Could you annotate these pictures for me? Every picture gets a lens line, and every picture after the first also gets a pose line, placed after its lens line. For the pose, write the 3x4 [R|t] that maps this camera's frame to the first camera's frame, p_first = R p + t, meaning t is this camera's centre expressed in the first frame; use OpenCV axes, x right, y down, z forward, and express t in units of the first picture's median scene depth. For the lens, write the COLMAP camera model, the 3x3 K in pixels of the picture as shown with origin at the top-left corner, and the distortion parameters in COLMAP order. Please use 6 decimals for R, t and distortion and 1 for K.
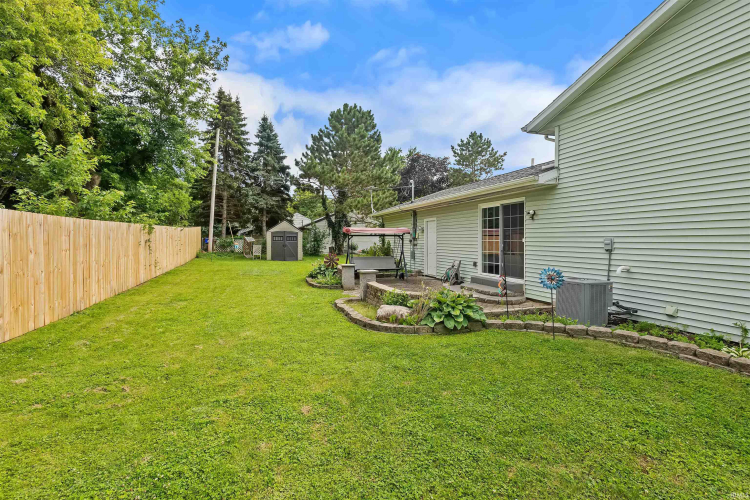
lens RADIAL K [[343.1, 0, 376.7], [0, 343.1, 243.1], [0, 0, 1]] dist [-0.000250, -0.000238]
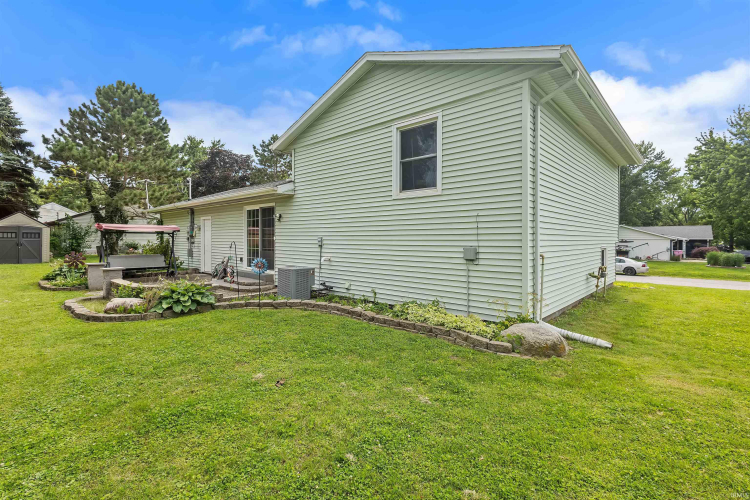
lens RADIAL K [[344.7, 0, 373.0], [0, 344.7, 239.0], [0, 0, 1]] dist [0.020196, -0.005848]
pose [[0.876879, 0.003082, 0.480701, 0.088687], [0.000574, 0.999972, -0.007459, 0.002423], [-0.480711, 0.006817, 0.876853, -0.144371]]
